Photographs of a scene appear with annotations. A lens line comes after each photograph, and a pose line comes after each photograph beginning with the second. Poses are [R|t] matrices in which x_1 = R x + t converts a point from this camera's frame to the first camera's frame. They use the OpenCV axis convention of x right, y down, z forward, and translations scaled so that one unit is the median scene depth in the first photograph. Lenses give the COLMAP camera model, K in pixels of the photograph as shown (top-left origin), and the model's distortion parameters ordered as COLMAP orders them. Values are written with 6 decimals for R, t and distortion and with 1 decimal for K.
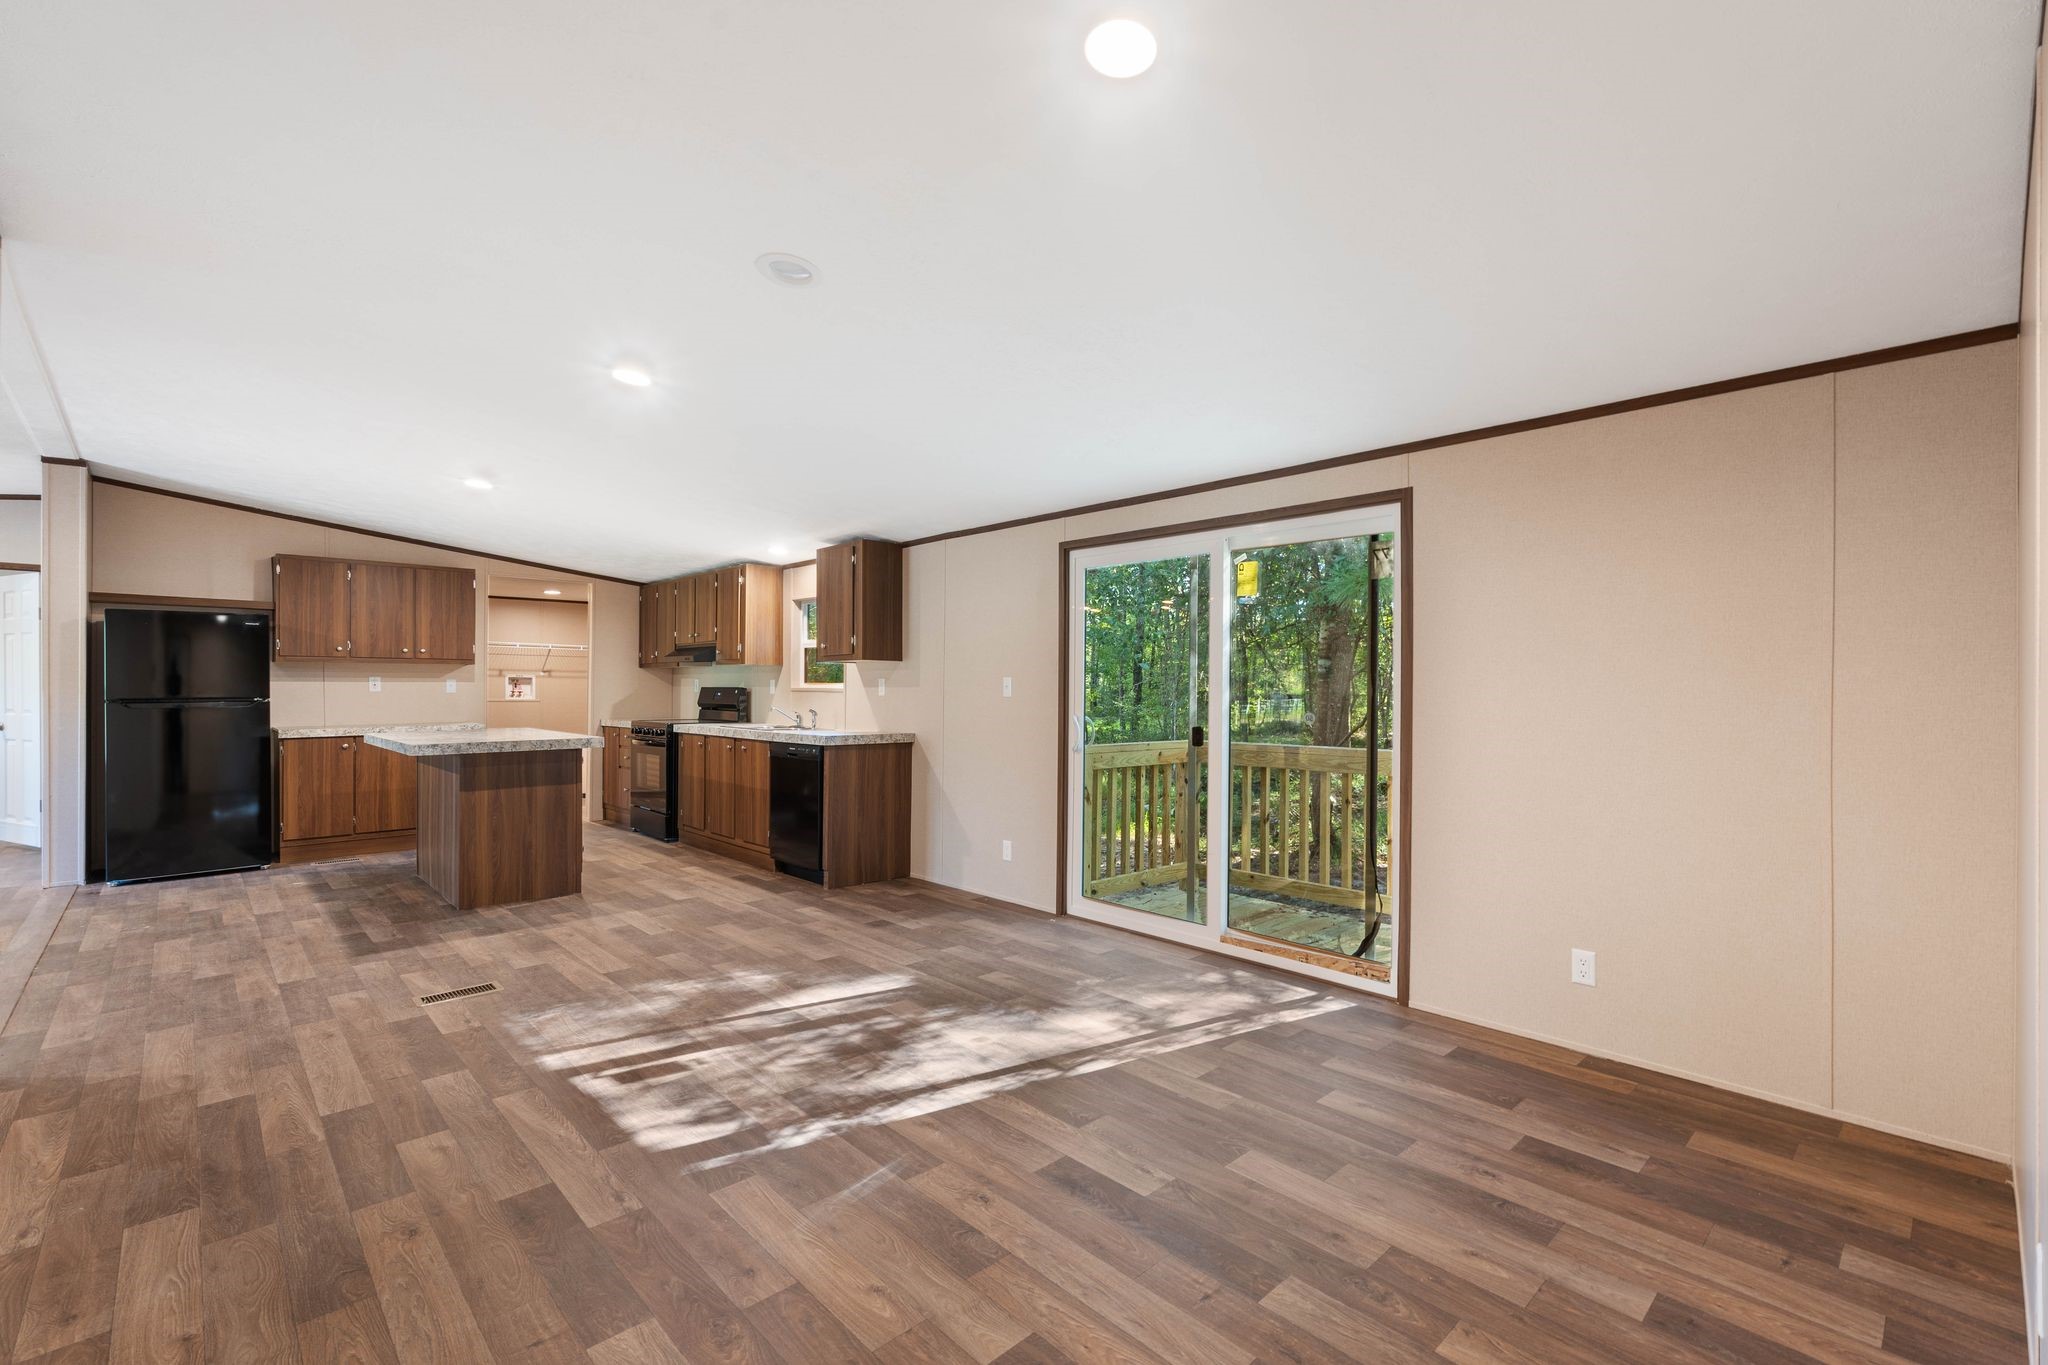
lens RADIAL K [[903.8, 0, 1032.5], [0, 903.8, 685.7], [0, 0, 1]] dist [0.000995, 0.000106]
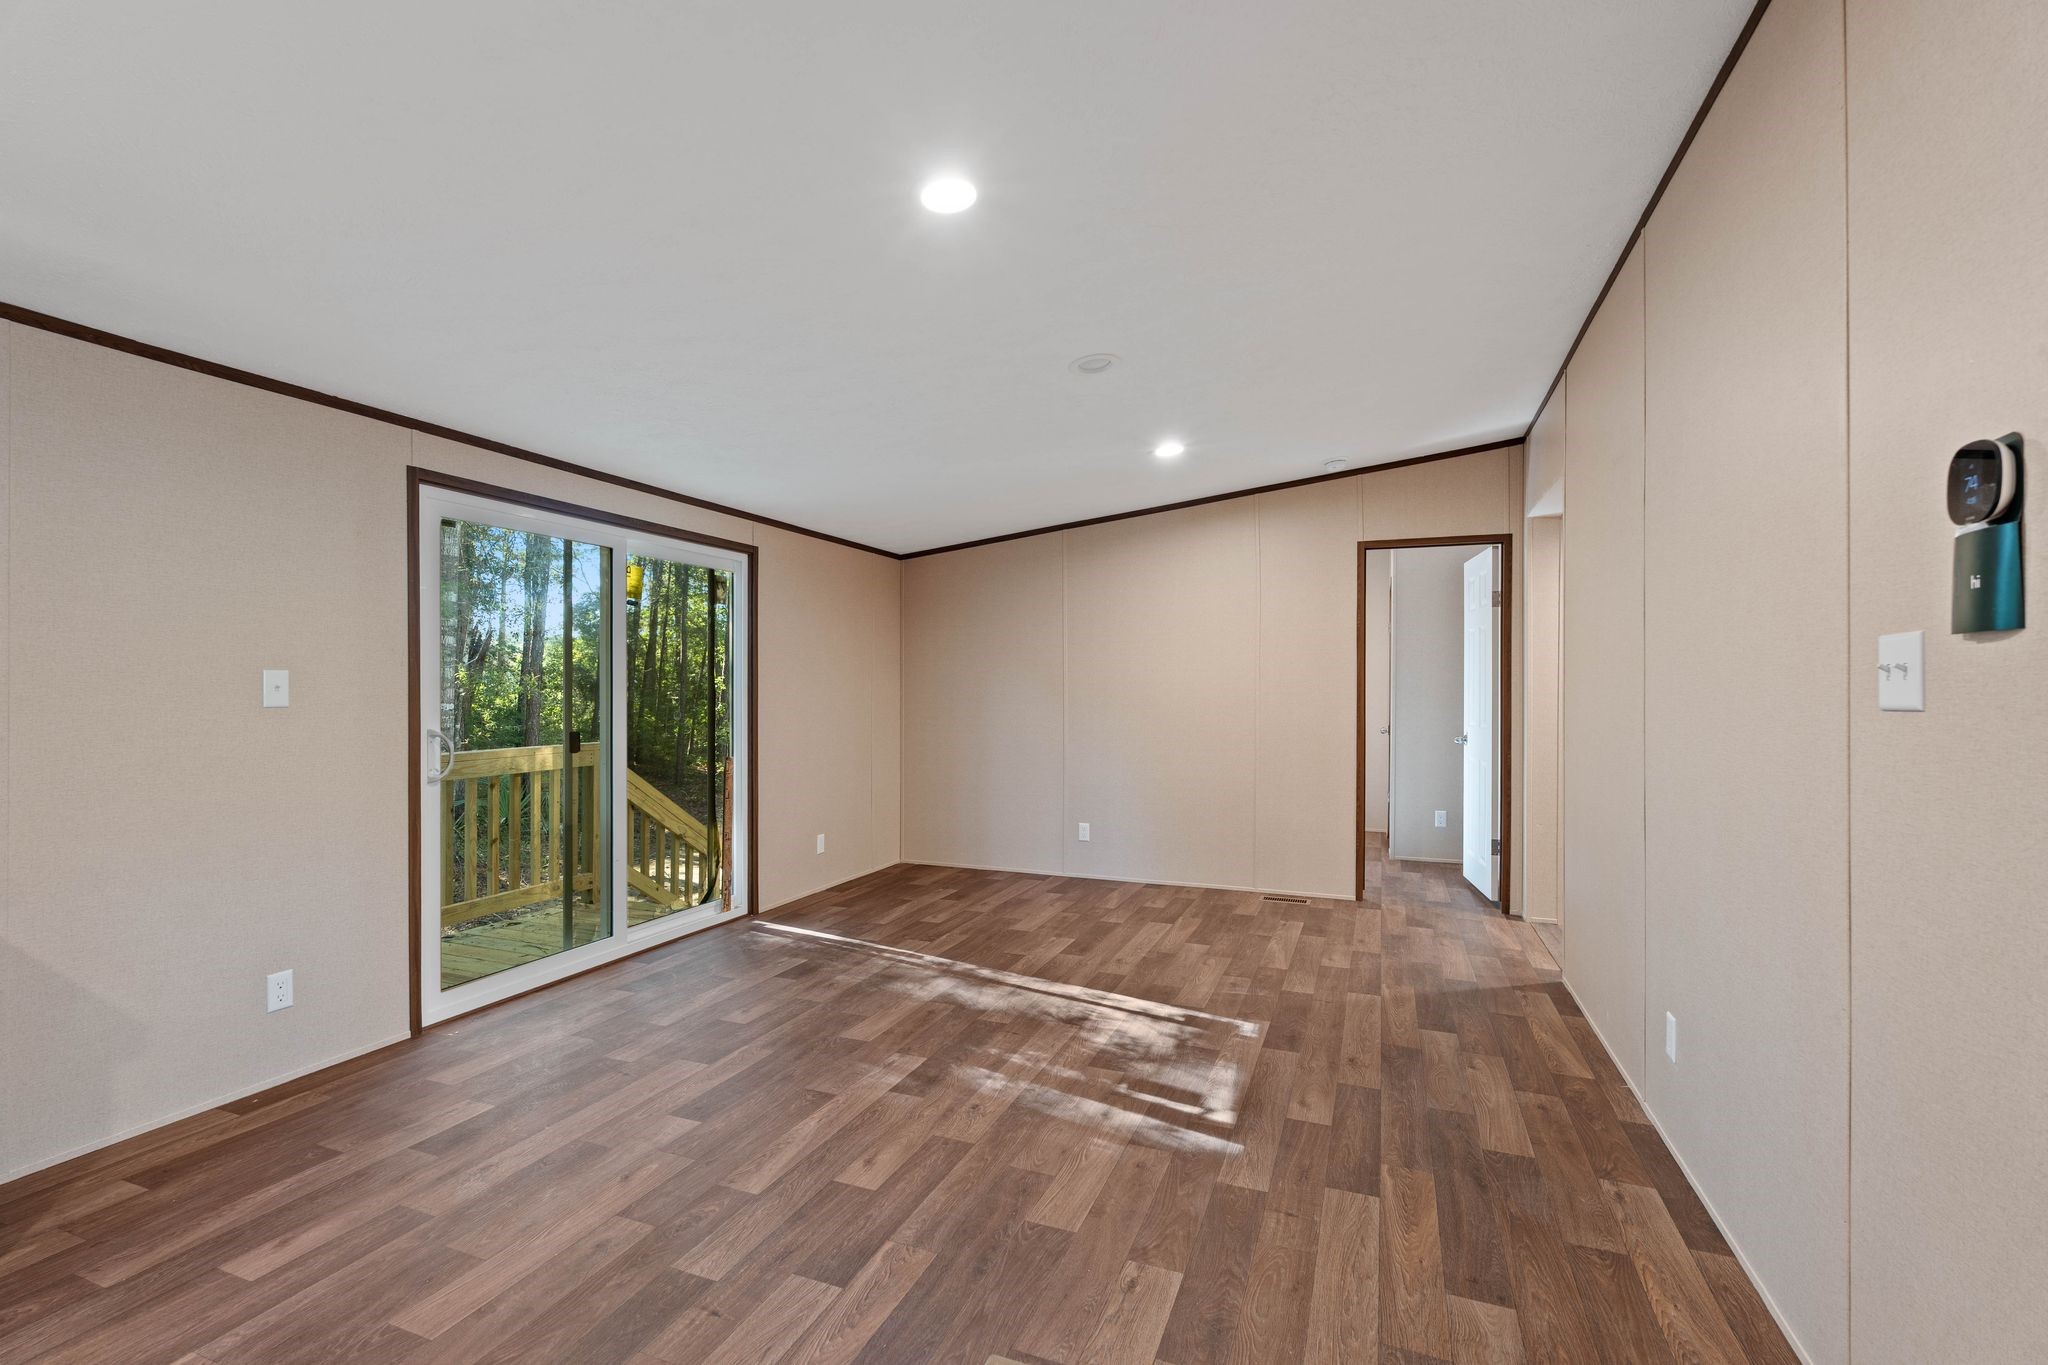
lens RADIAL K [[903.8, 0, 1019.9], [0, 903.8, 686.6], [0, 0, 1]] dist [0.000995, 0.000106]
pose [[-0.416933, -0.001594, 0.908936, -0.904073], [-0.006037, 0.999981, -0.001016, -0.001234], [-0.908917, -0.005911, -0.416935, 1.060653]]
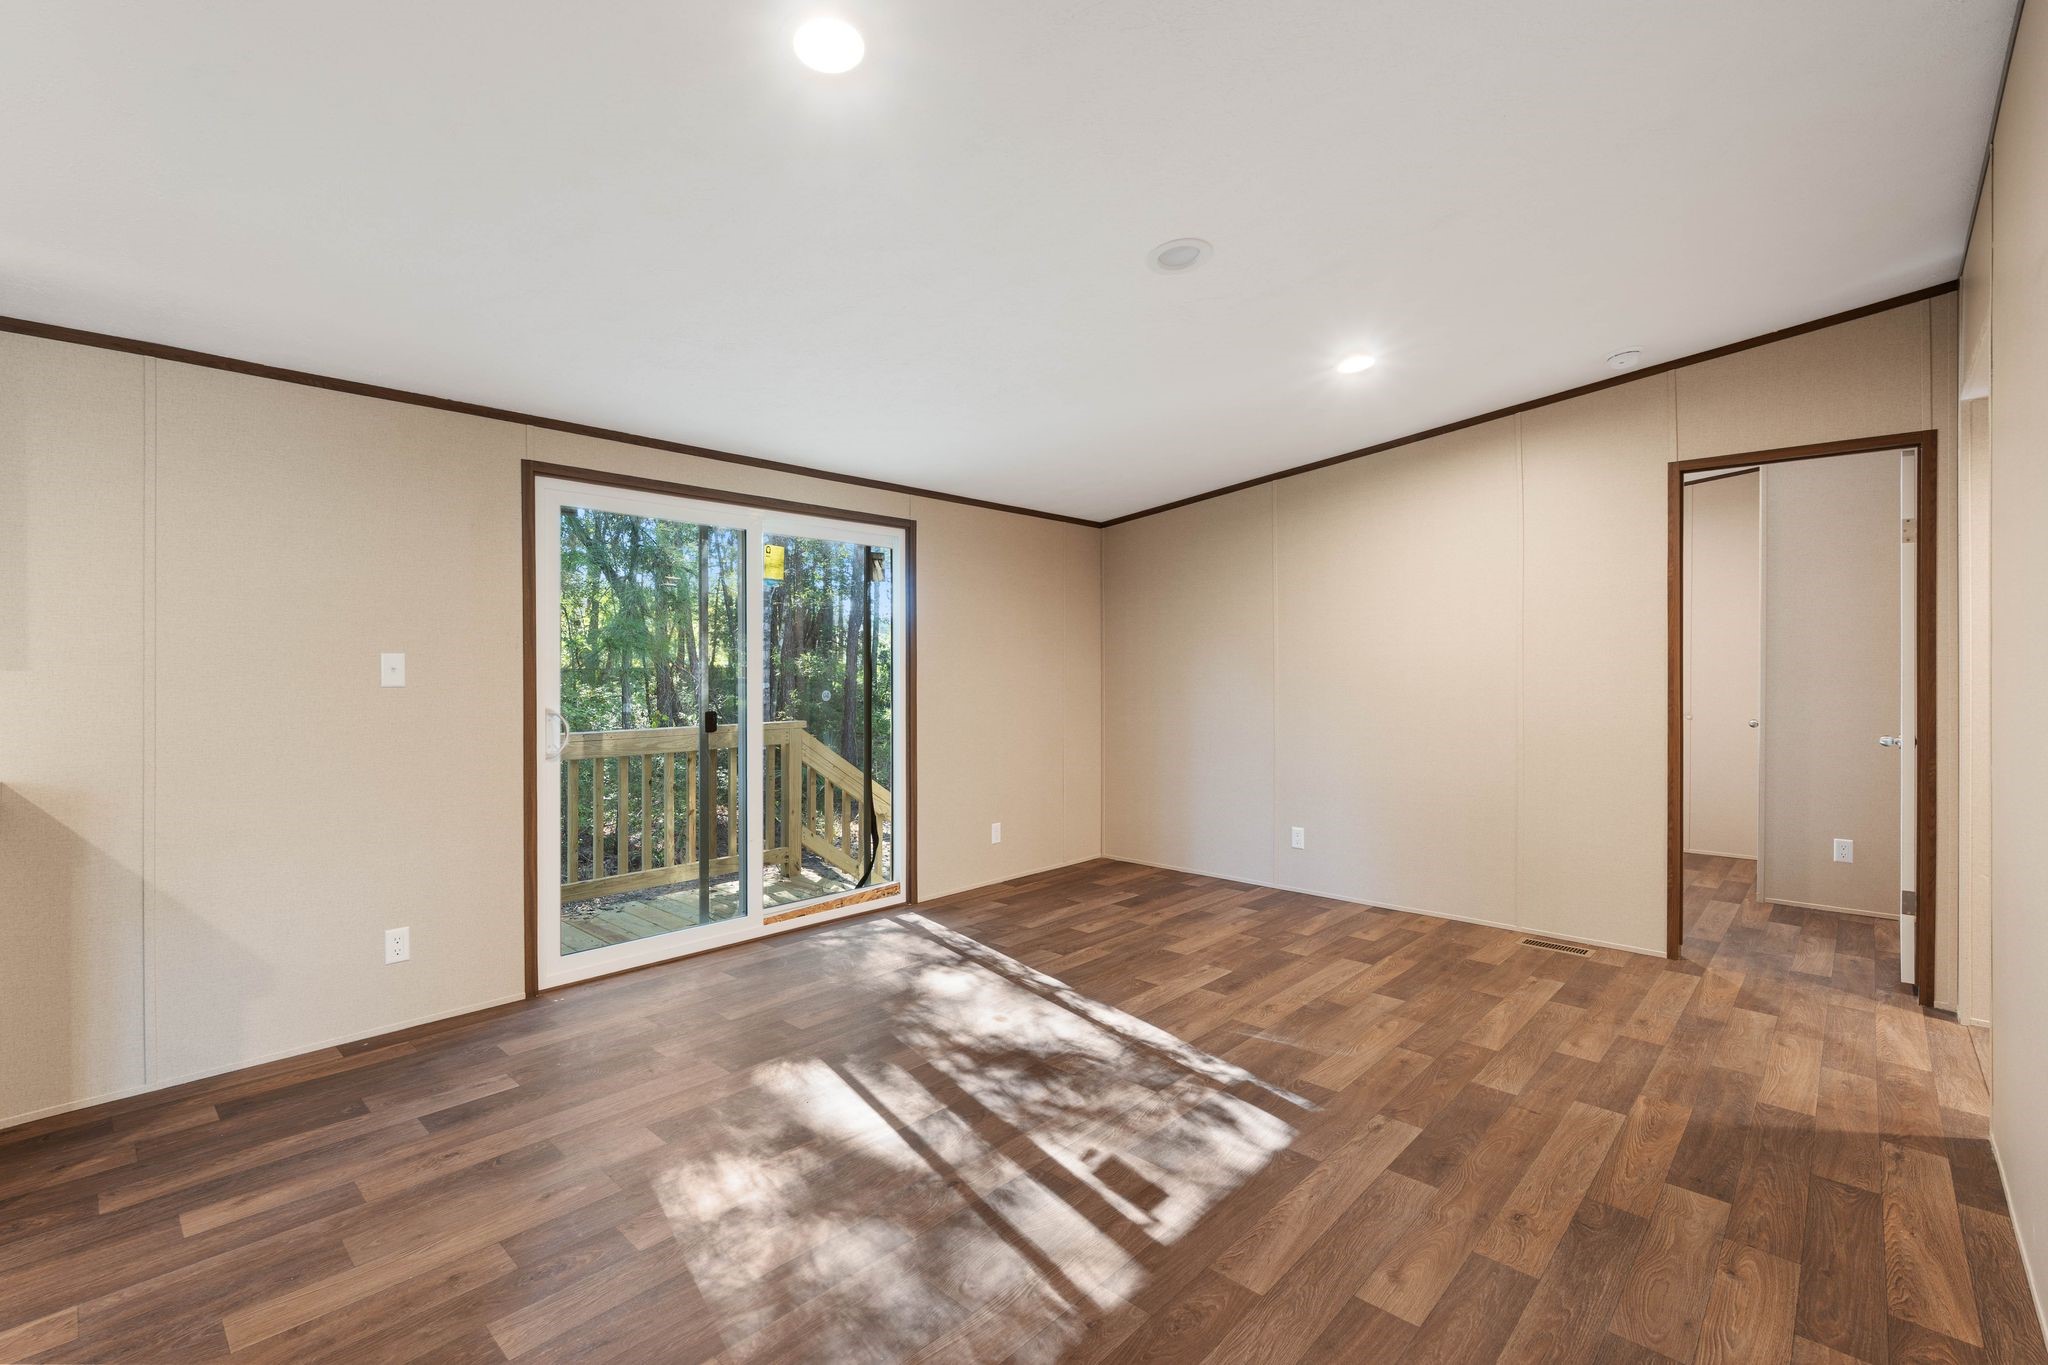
lens RADIAL K [[903.8, 0, 1017.4], [0, 903.8, 672.7], [0, 0, 1]] dist [0.000995, 0.000106]
pose [[-0.057833, -0.007086, 0.998301, -0.825751], [-0.002326, 0.999973, 0.006963, -0.001286], [-0.998324, -0.001919, -0.057848, 0.807868]]
